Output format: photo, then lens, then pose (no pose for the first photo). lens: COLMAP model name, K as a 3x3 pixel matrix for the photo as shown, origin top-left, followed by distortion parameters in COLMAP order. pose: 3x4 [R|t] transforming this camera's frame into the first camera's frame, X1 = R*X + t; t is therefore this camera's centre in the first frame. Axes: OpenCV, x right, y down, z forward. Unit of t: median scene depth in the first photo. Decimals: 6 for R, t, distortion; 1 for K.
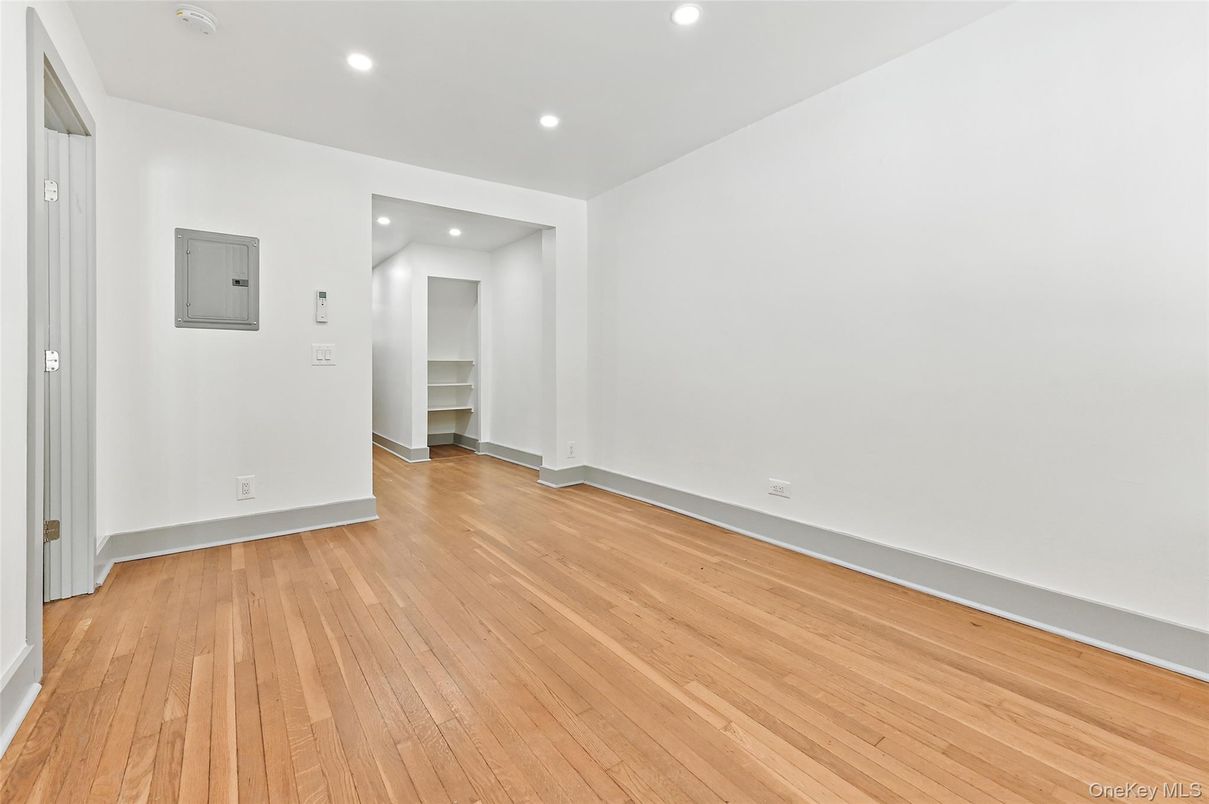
lens RADIAL K [[515.3, 0, 604.5], [0, 515.3, 367.3], [0, 0, 1]] dist [-0.001694, -0.000130]
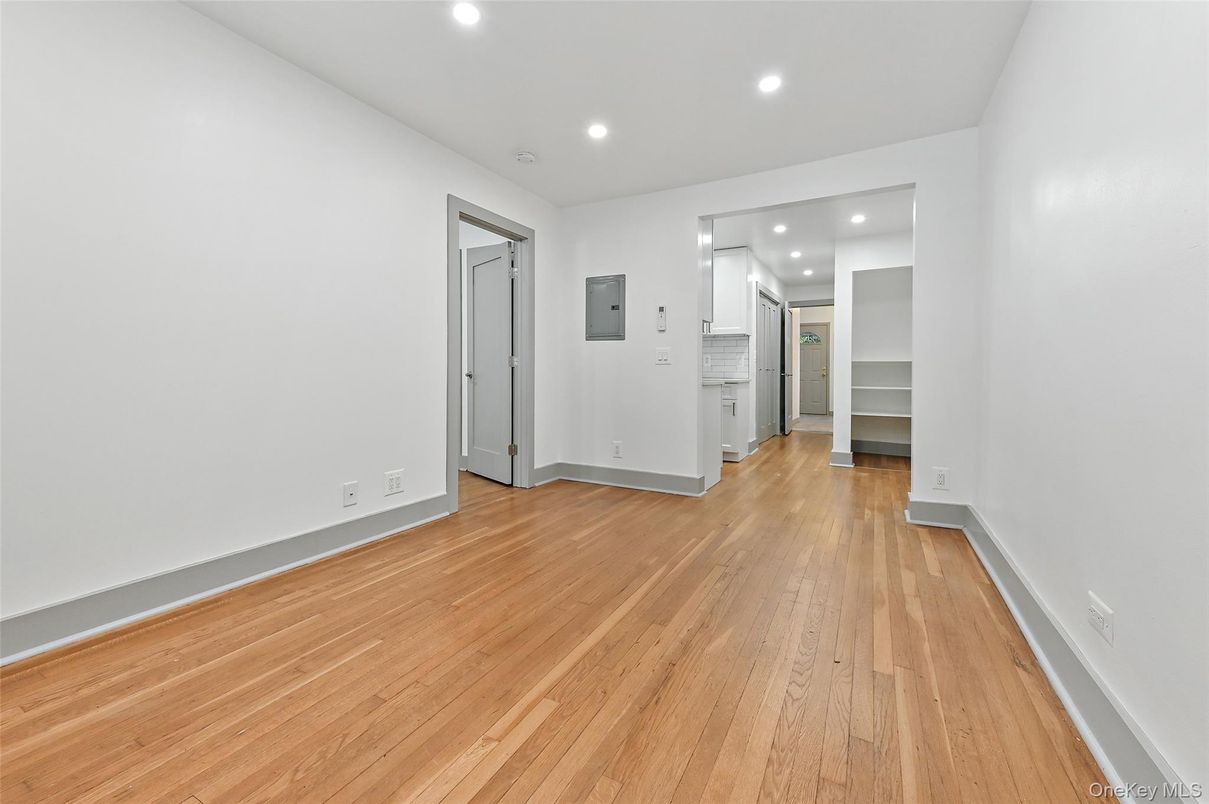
lens RADIAL K [[495.0, 0, 602.7], [0, 495.0, 372.8], [0, 0, 1]] dist [0.021257, -0.000050]
pose [[0.424427, 0.006904, -0.905436, 0.679534], [-0.007295, 0.999965, 0.004205, 0.017123], [0.905433, 0.004821, 0.424462, 0.473418]]
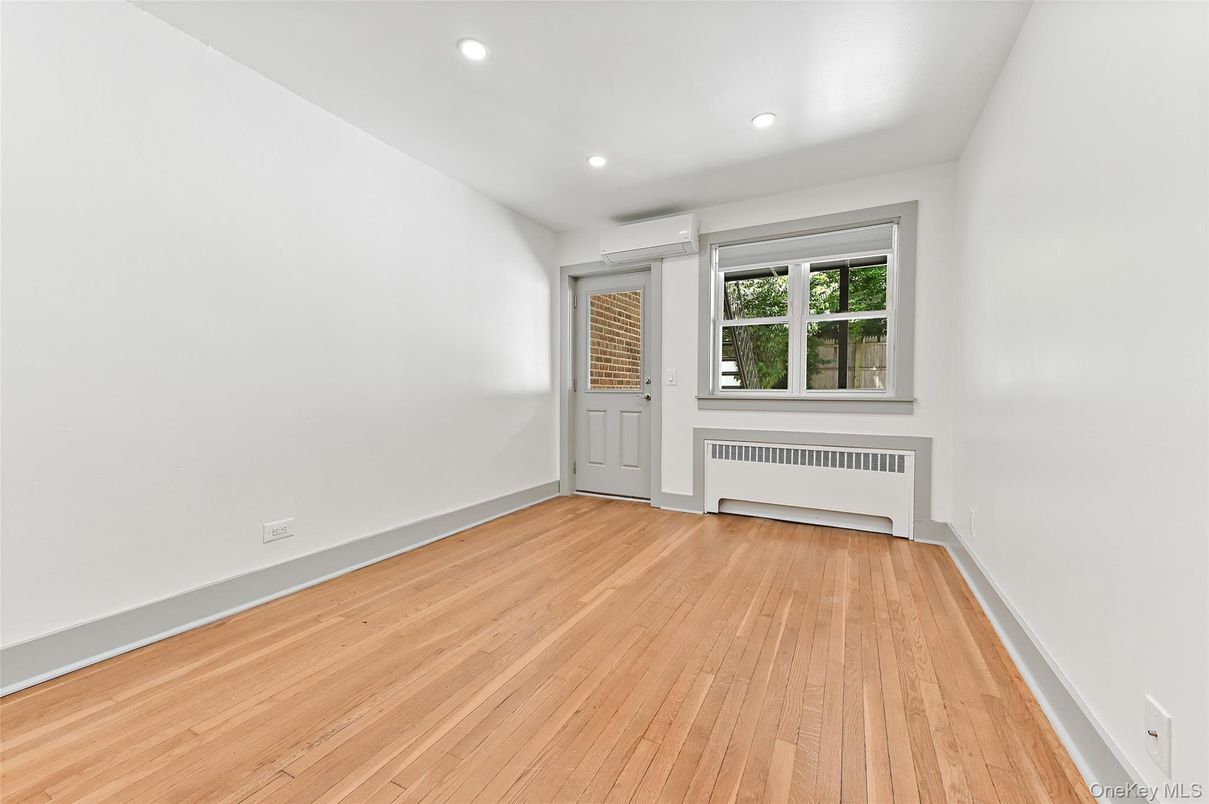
lens RADIAL K [[480.4, 0, 604.5], [0, 480.4, 402.0], [0, 0, 1]] dist [0.031597, 0.000026]
pose [[-0.443942, -0.019459, 0.895844, -0.749213], [-0.002666, 0.999788, 0.020395, 0.005177], [-0.896052, 0.006666, -0.443900, 1.054760]]
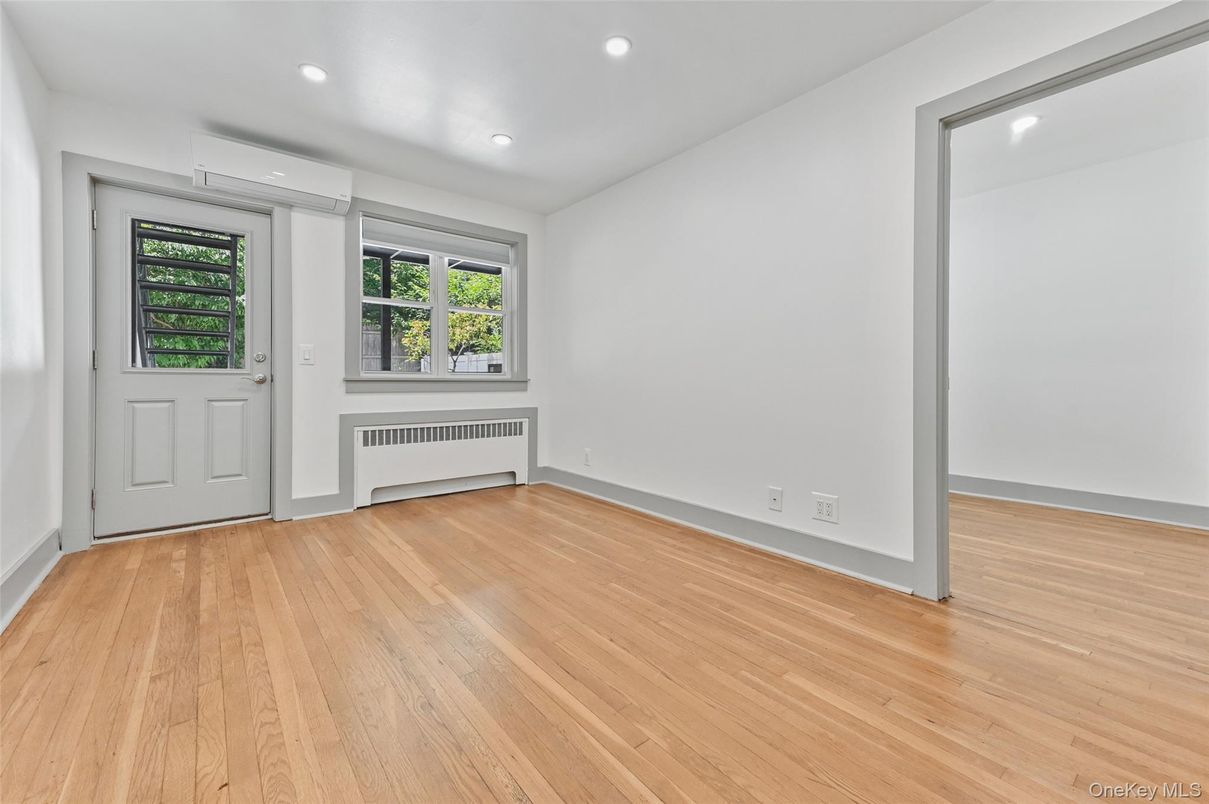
lens RADIAL K [[492.8, 0, 607.3], [0, 492.8, 380.7], [0, 0, 1]] dist [0.025233, 0.000407]
pose [[-0.998904, 0.001463, -0.046788, -0.141453], [0.001567, 0.999996, -0.002187, 0.030340], [0.046784, -0.002258, -0.998902, 1.552045]]
